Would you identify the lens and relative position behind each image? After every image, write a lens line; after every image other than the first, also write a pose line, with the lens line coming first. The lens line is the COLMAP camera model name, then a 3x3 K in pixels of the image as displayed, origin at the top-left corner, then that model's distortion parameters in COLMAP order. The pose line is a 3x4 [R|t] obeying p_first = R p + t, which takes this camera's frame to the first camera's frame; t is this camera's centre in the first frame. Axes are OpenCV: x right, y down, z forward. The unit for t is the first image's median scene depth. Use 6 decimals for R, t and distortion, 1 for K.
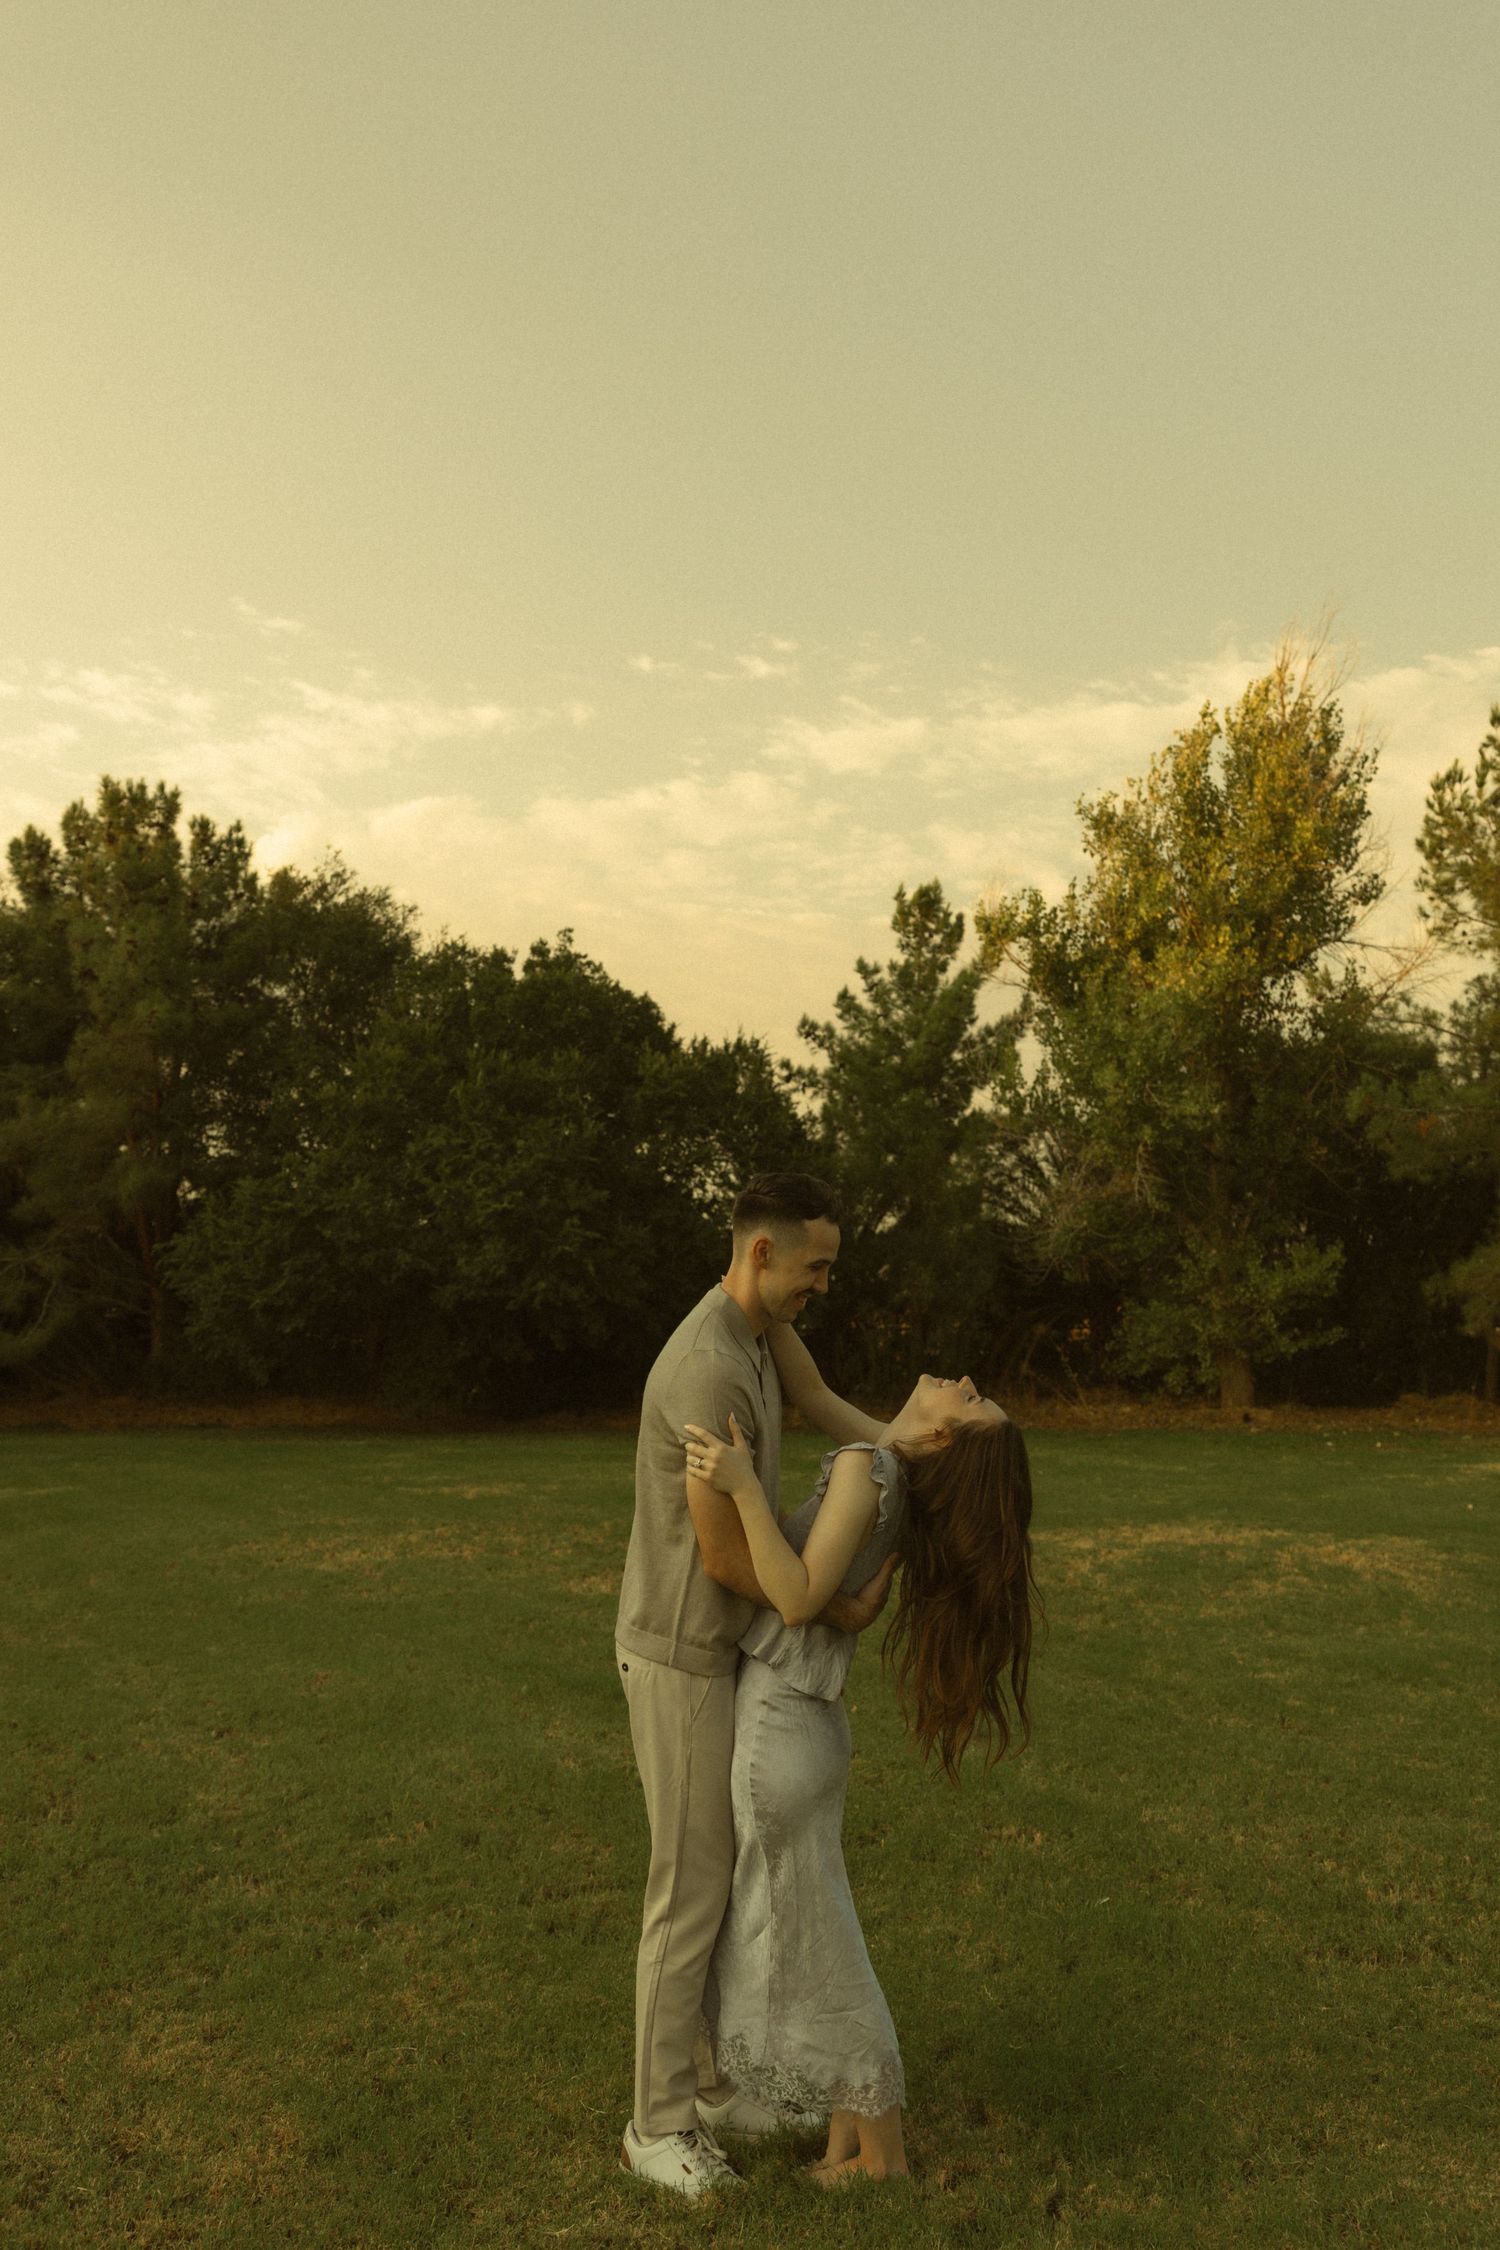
lens RADIAL K [[1969.3, 0, 748.1], [0, 1969.3, 1126.1], [0, 0, 1]] dist [0.014474, -0.036640]
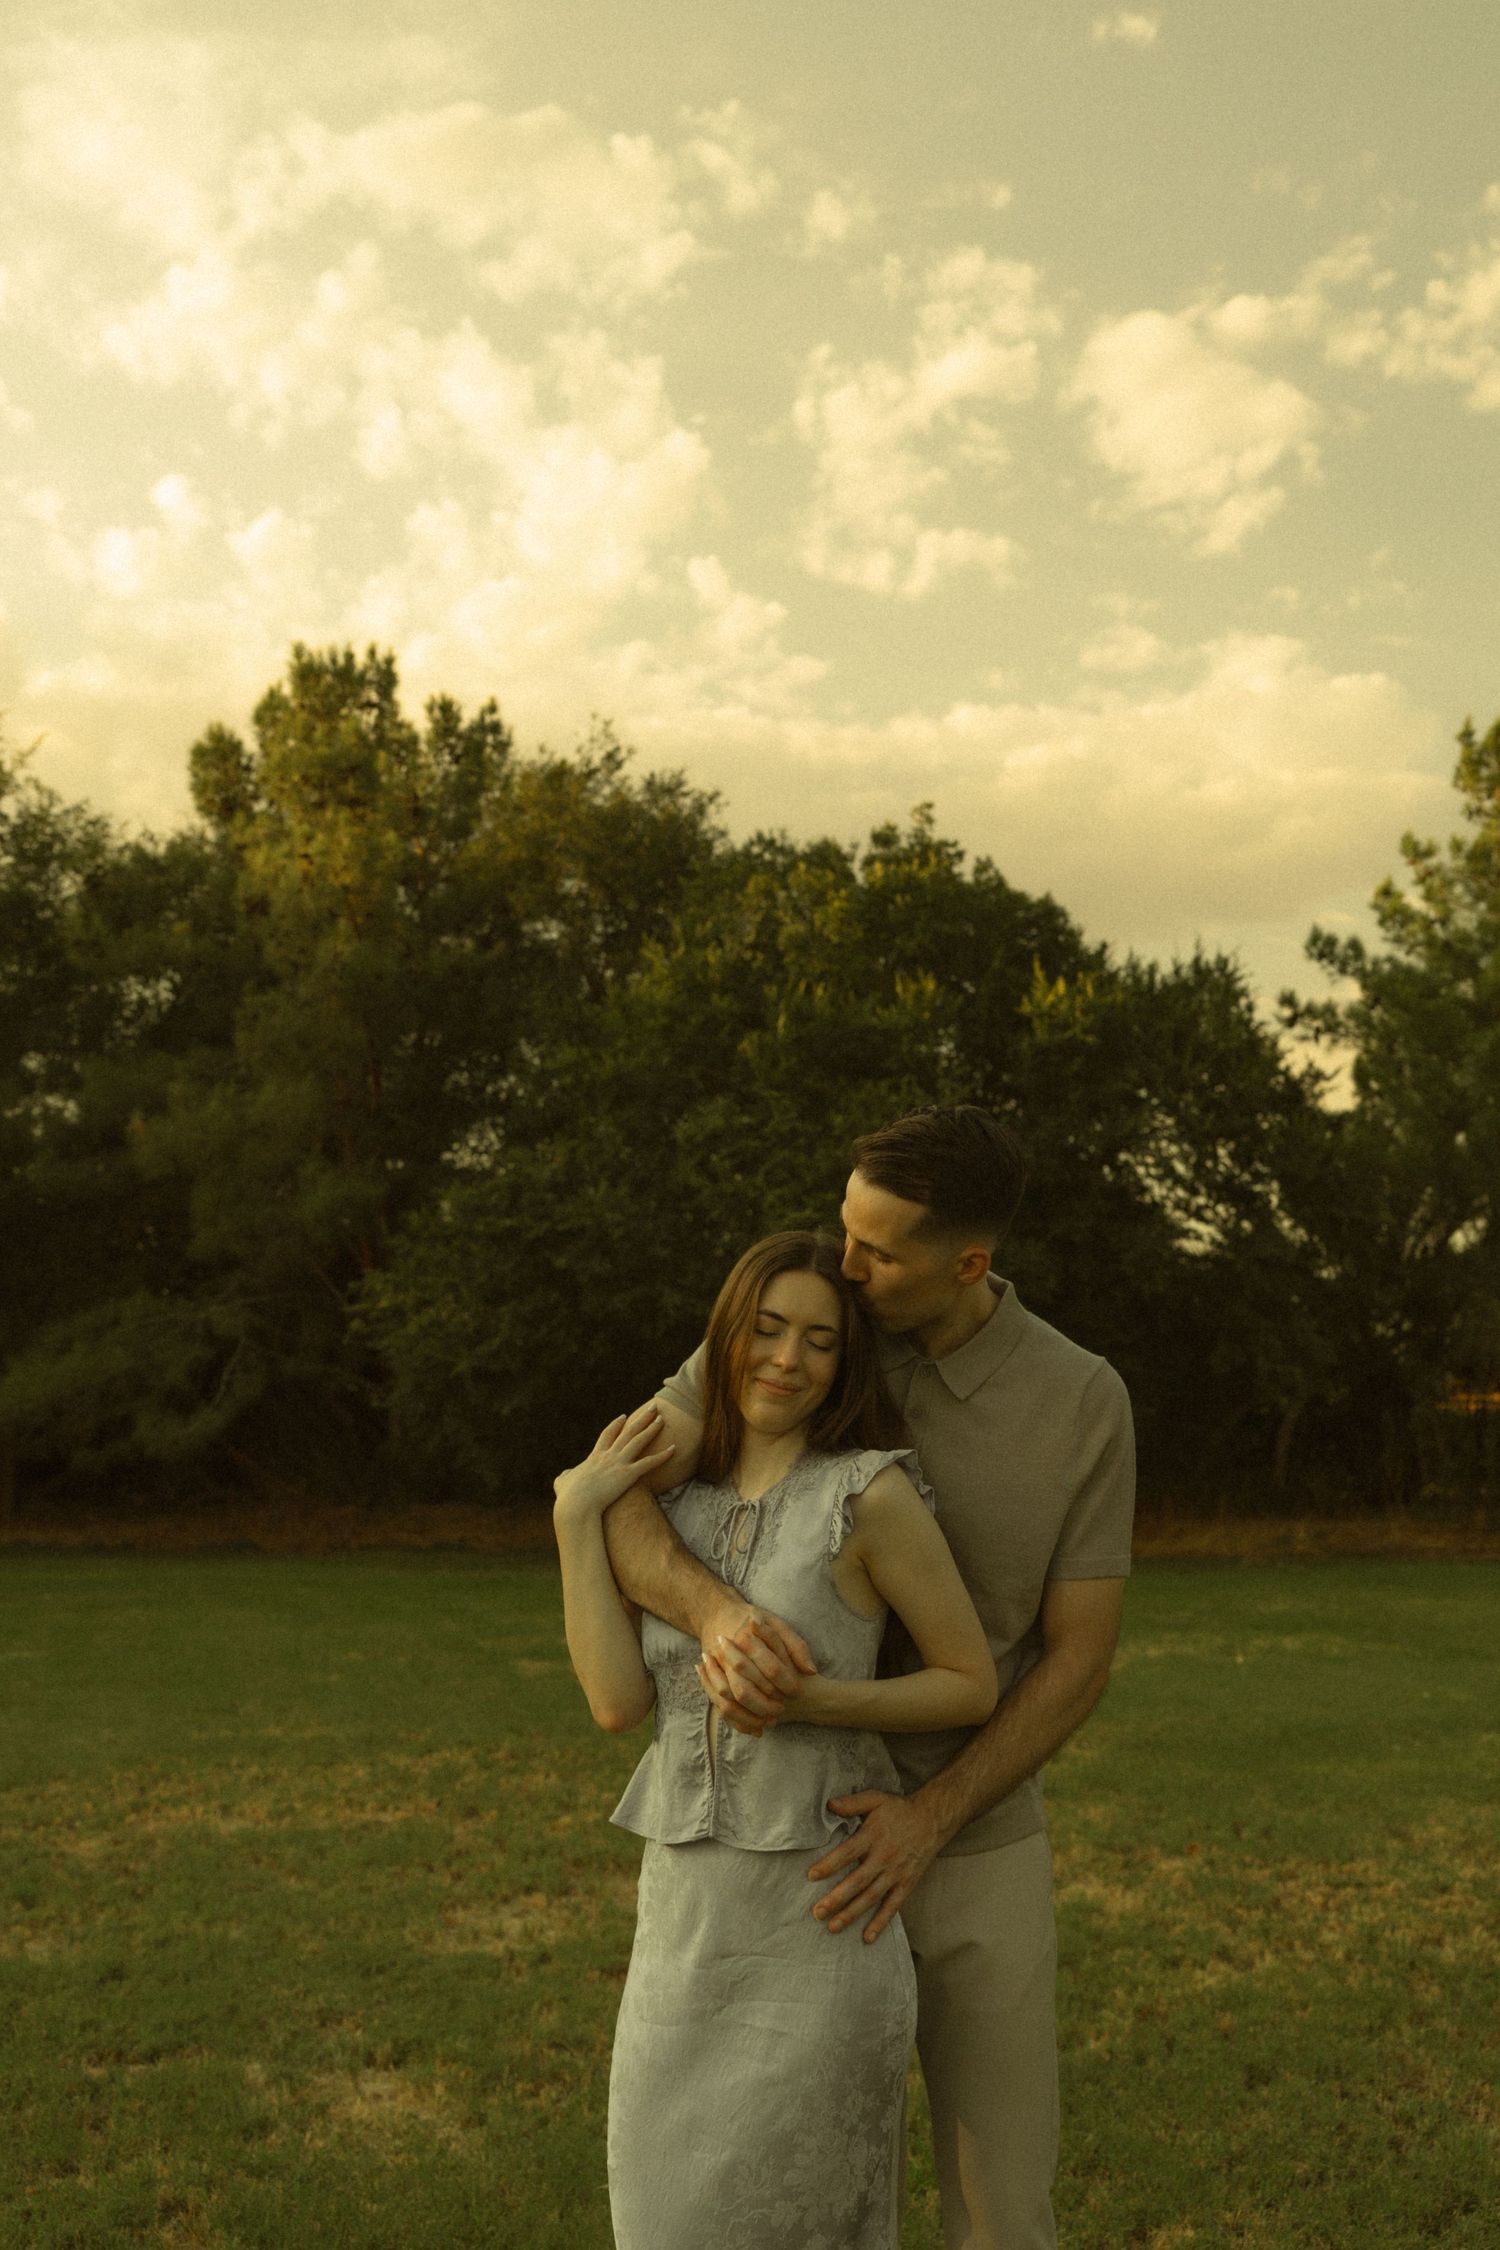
lens RADIAL K [[2537.5, 0, 722.6], [0, 2537.5, 1114.8], [0, 0, 1]] dist [0.019356, 0.000000]
pose [[0.968439, -0.037797, -0.246370, 0.050220], [0.033688, 0.999214, -0.020874, 0.020883], [0.246965, 0.011915, 0.968951, 0.150484]]
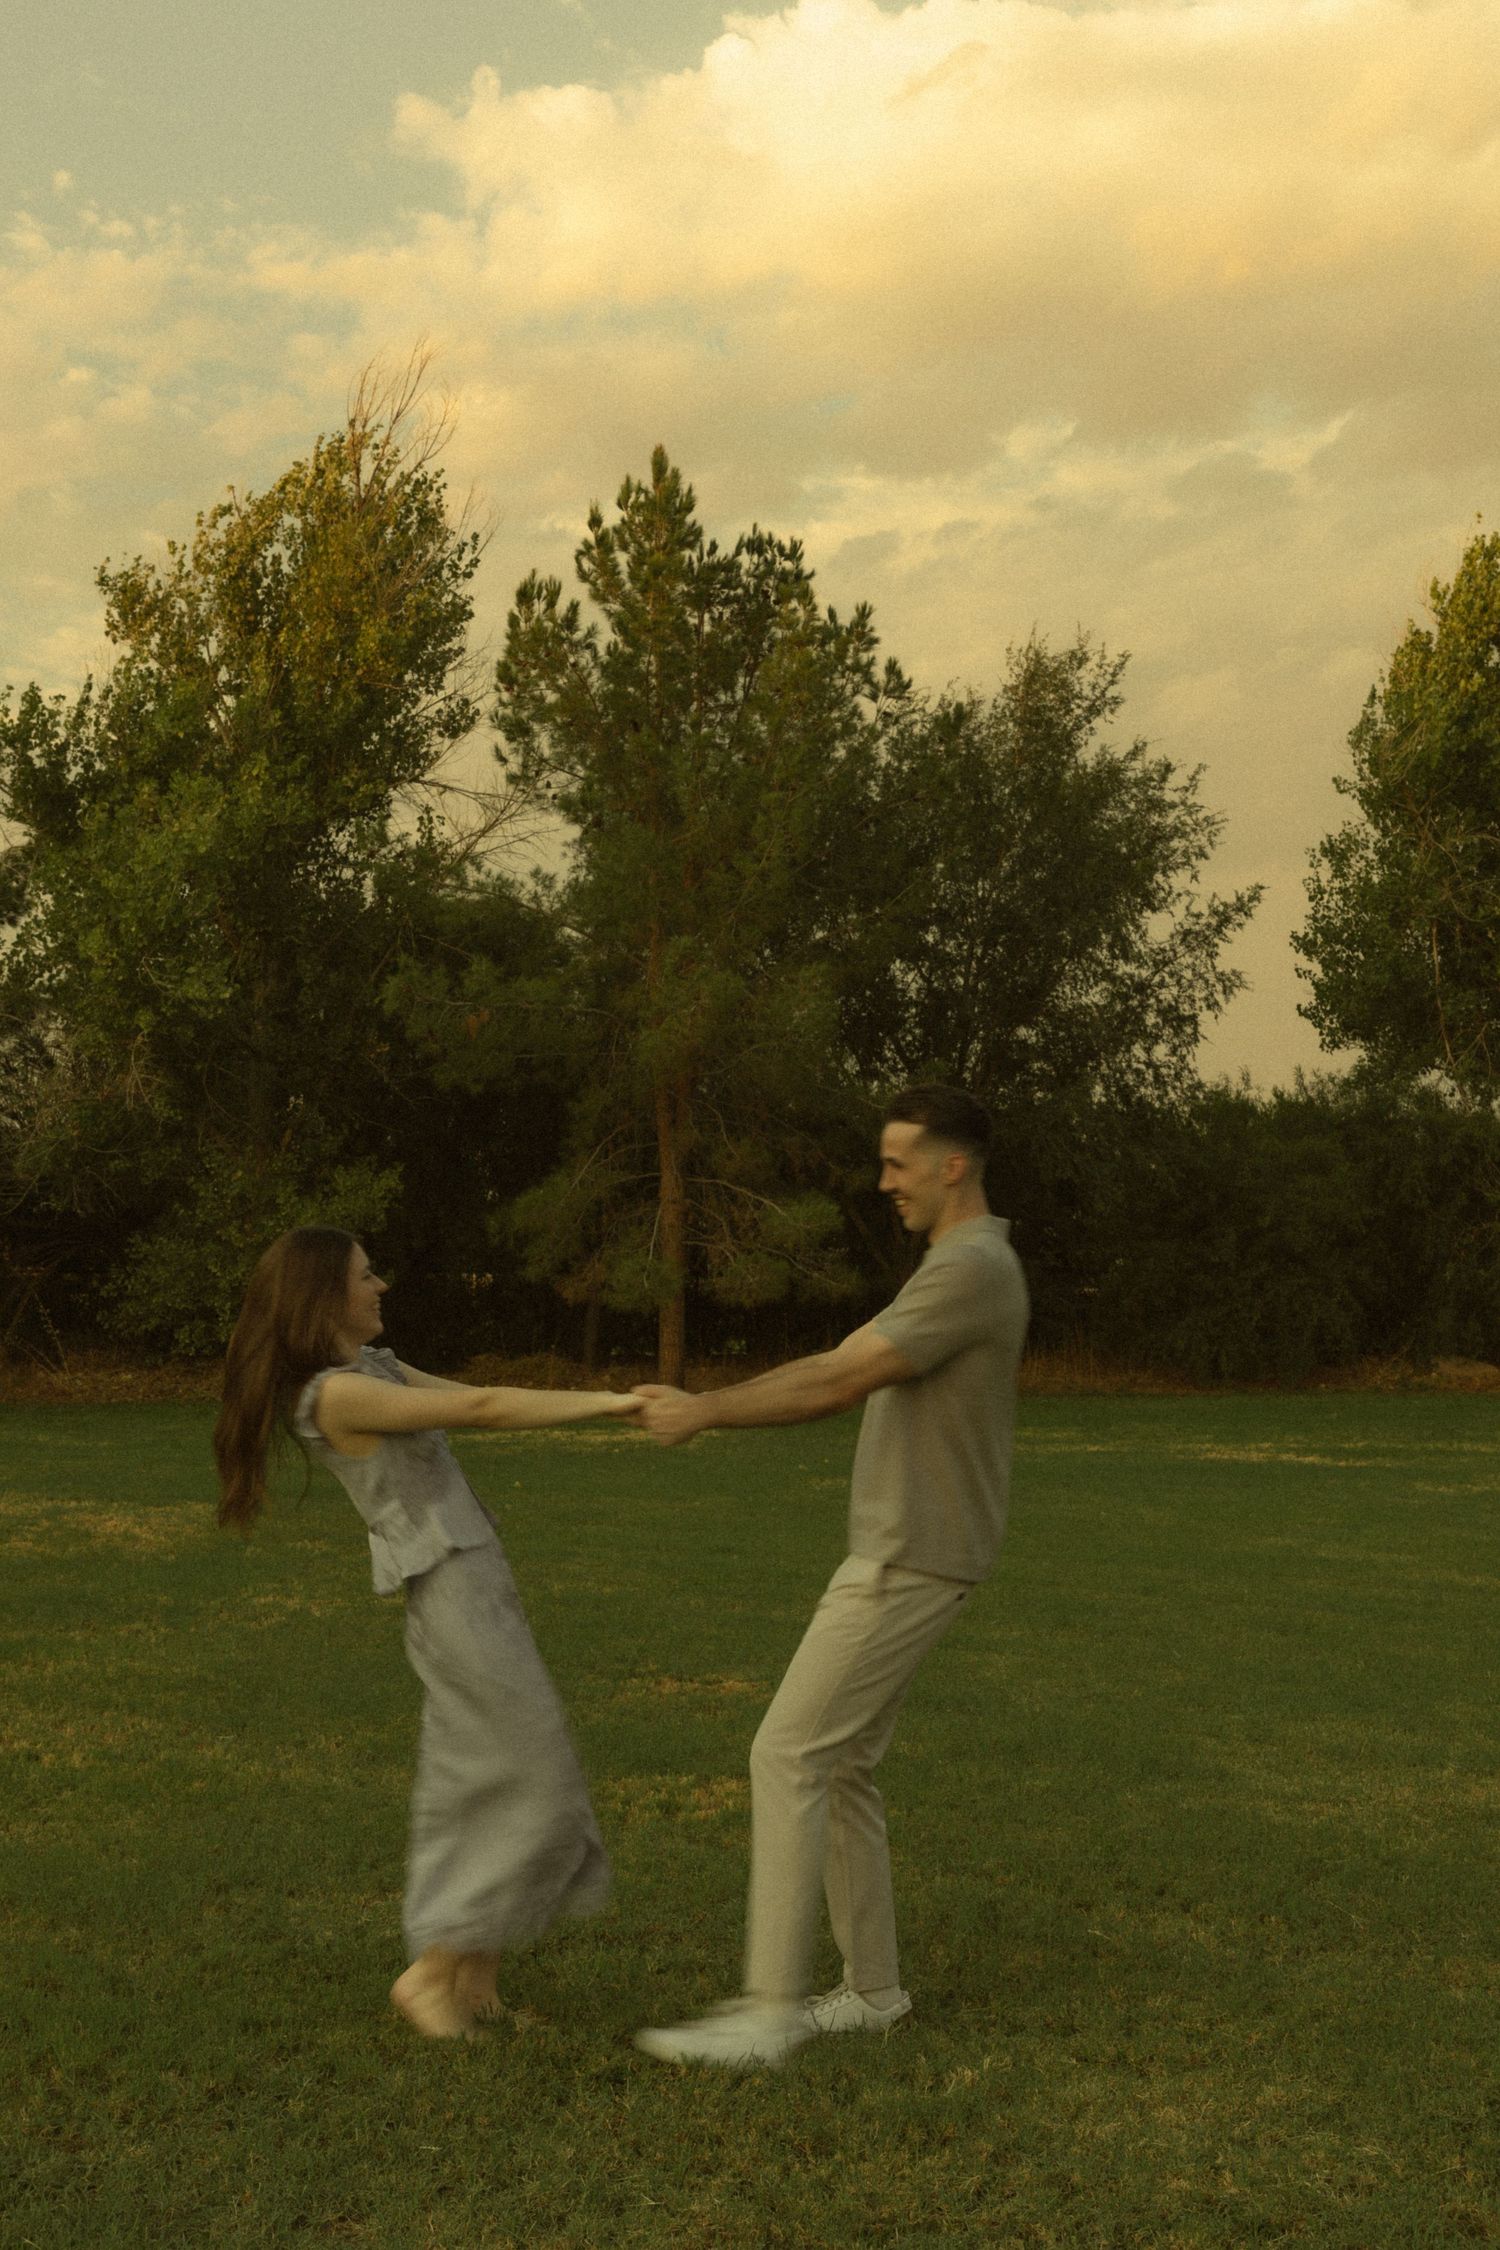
lens RADIAL K [[2809.8, 0, 757.5], [0, 2809.8, 1136.6], [0, 0, 1]] dist [0.008959, 0.000000]
pose [[0.944182, 0.020001, 0.328818, 0.062522], [-0.038089, 0.998089, 0.048659, -0.012232], [-0.327216, -0.058467, 0.943139, -0.109317]]
